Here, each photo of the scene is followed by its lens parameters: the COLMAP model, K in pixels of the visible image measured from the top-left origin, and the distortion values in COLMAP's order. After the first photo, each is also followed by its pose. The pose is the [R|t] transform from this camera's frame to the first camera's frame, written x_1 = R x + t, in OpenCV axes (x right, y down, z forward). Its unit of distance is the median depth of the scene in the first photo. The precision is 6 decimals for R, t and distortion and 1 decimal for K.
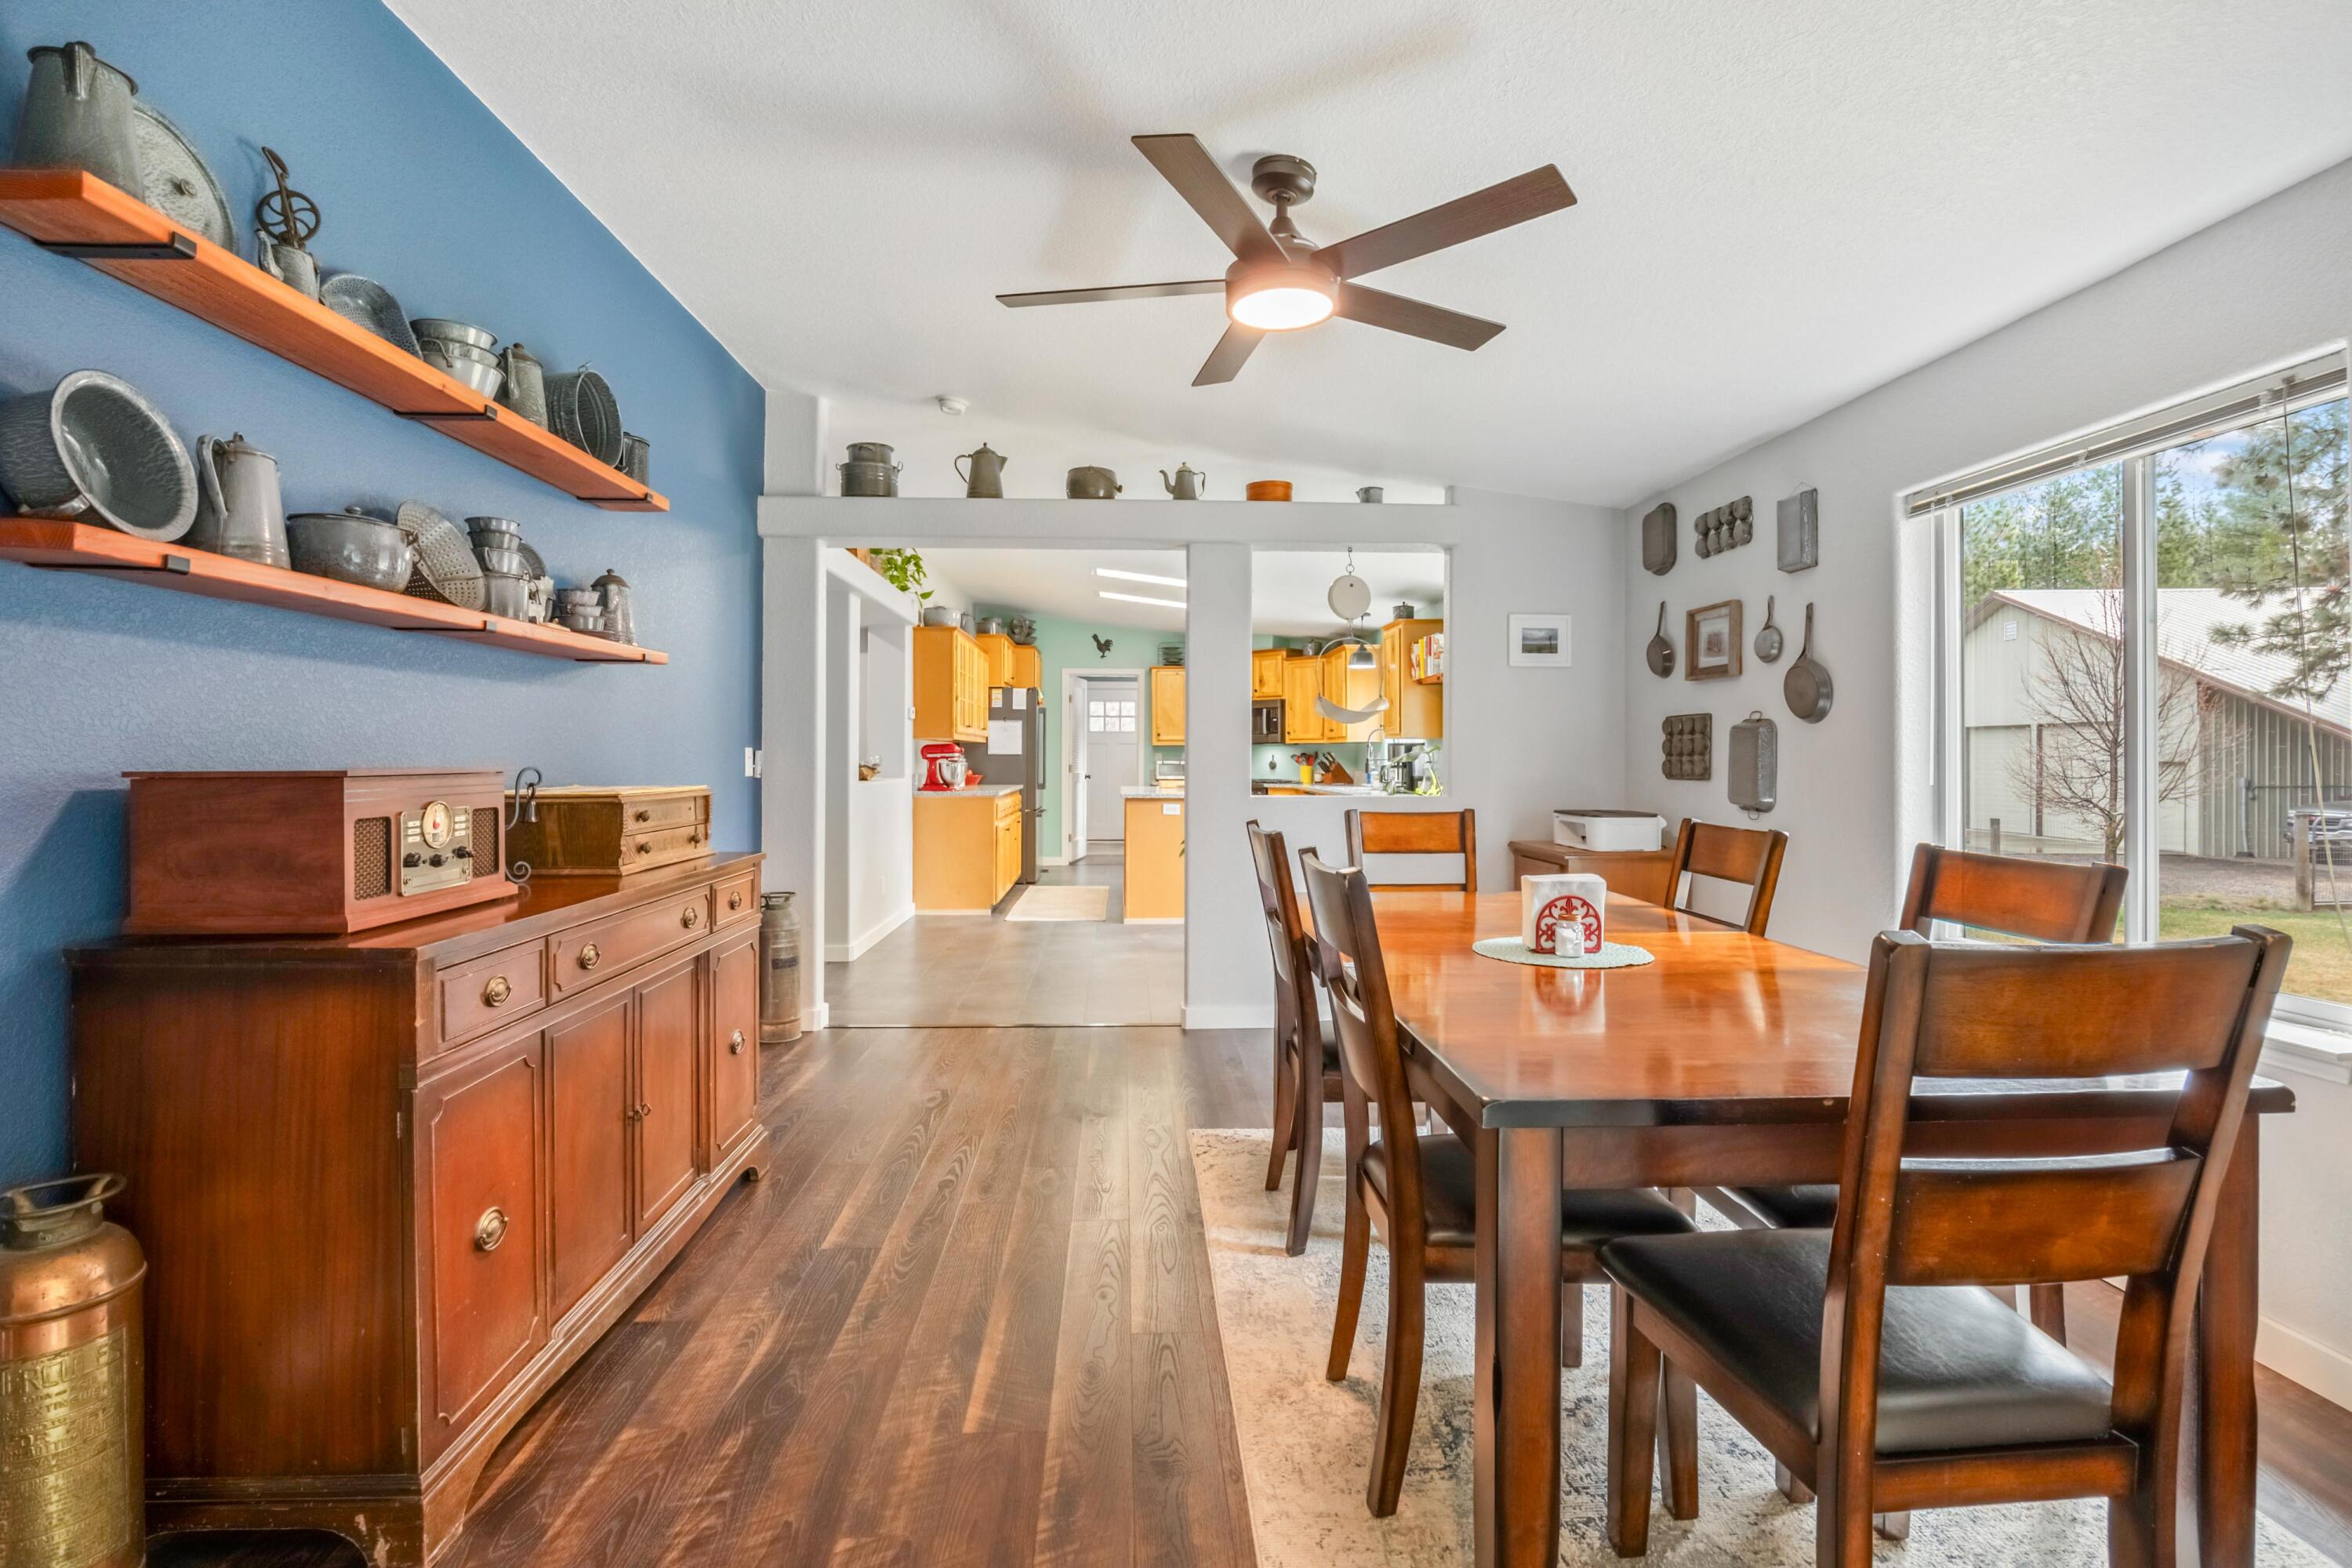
lens RADIAL K [[1043.1, 0, 1179.6], [0, 1043.1, 766.4], [0, 0, 1]] dist [-0.001643, -0.000027]
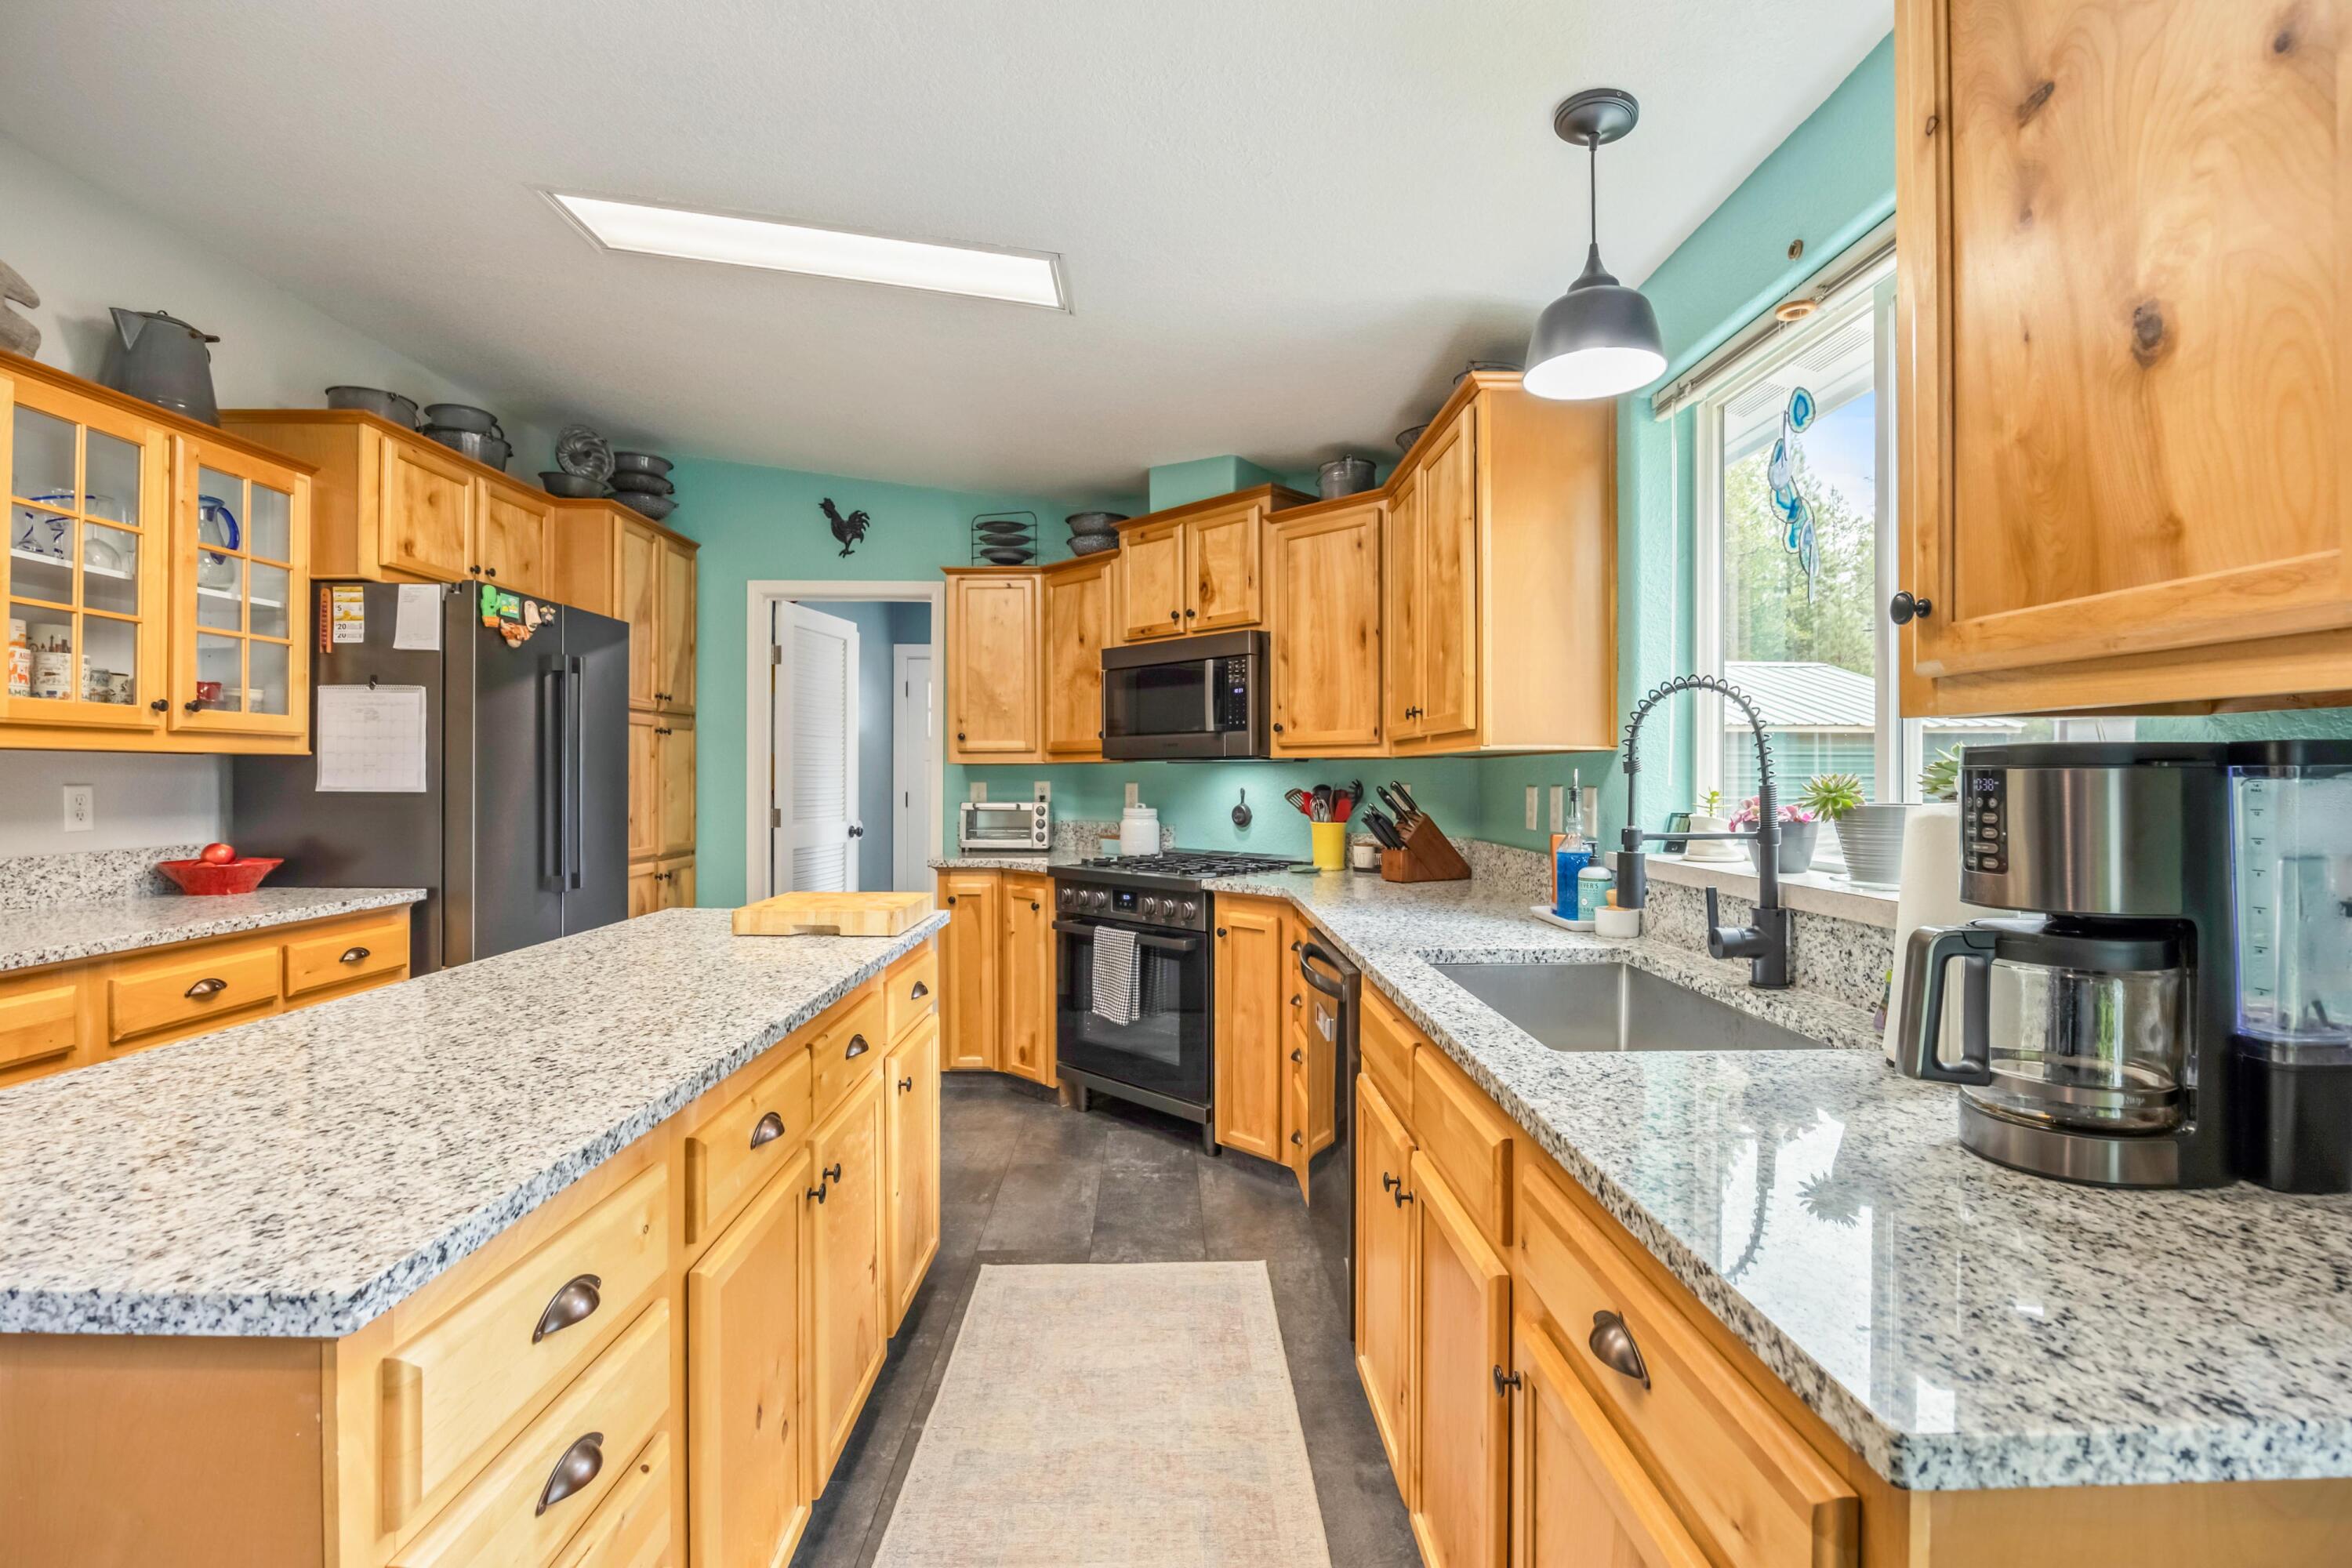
lens RADIAL K [[1043.1, 0, 1172.9], [0, 1043.1, 774.6], [0, 0, 1]] dist [-0.001643, -0.000027]
pose [[0.998877, -0.000152, -0.047370, 0.091689], [-0.000319, 0.999951, -0.009931, -0.013831], [0.047369, 0.009935, 0.998828, 0.693666]]
